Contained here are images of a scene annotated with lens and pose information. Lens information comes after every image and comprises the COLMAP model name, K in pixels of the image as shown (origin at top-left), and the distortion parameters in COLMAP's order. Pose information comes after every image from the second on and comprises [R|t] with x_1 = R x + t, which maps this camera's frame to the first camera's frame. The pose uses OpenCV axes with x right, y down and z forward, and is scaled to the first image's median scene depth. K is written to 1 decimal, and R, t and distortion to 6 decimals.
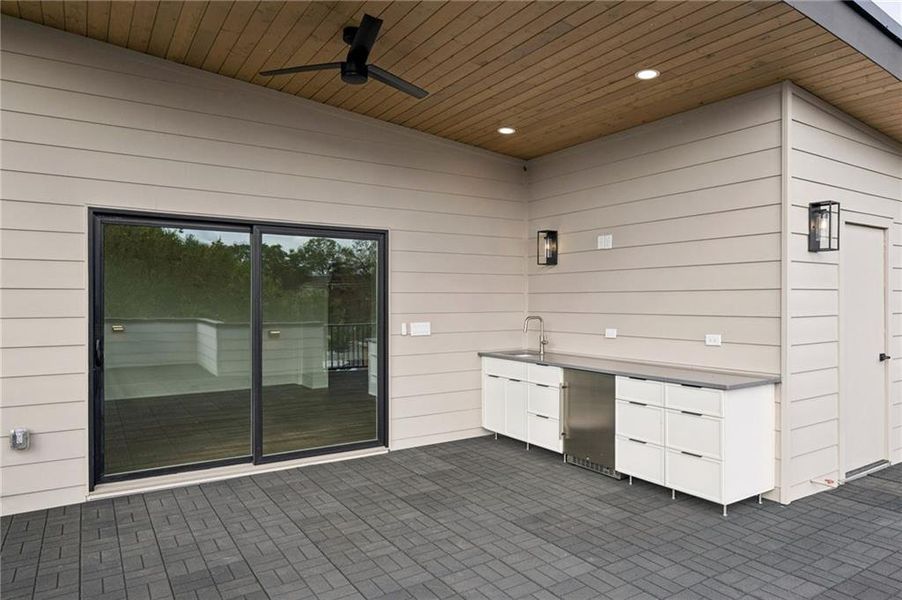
lens RADIAL K [[574.2, 0, 448.3], [0, 574.2, 303.6], [0, 0, 1]] dist [-0.002098, -0.000456]
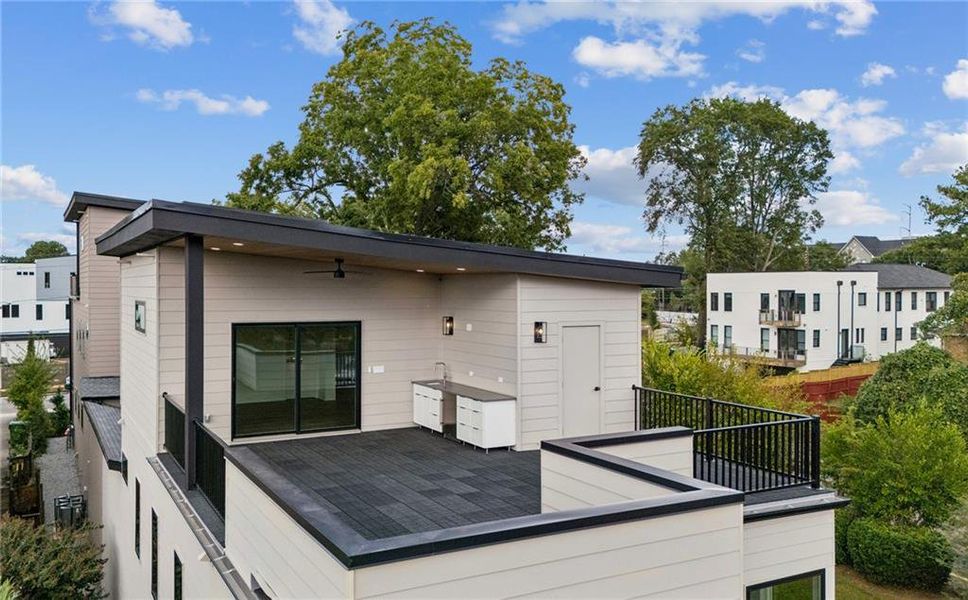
lens RADIAL K [[792.5, 0, 429.3], [0, 792.5, 285.7], [0, 0, 1]] dist [0.058337, -0.002221]
pose [[0.994124, 0.000607, -0.108246, 0.481701], [-0.001025, 0.999992, -0.003804, -0.268040], [0.108243, 0.003893, 0.994117, -1.926709]]
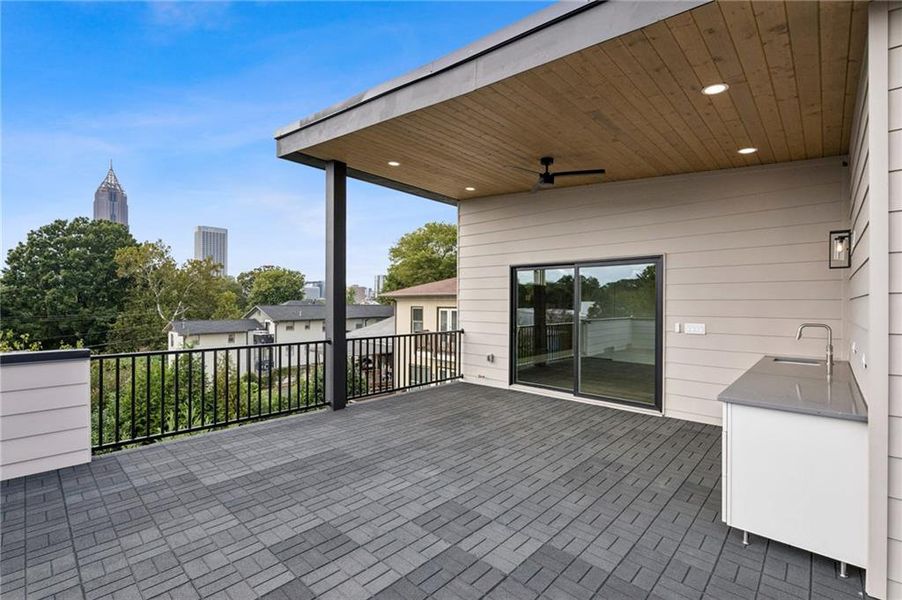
lens RADIAL K [[396.2, 0, 446.8], [0, 396.2, 301.4], [0, 0, 1]] dist [0.004523, 0.001144]
pose [[0.245429, -0.002398, -0.969412, 0.777732], [-0.011432, 0.999920, -0.005368, -0.005317], [0.969347, 0.012399, 0.245382, 0.300756]]
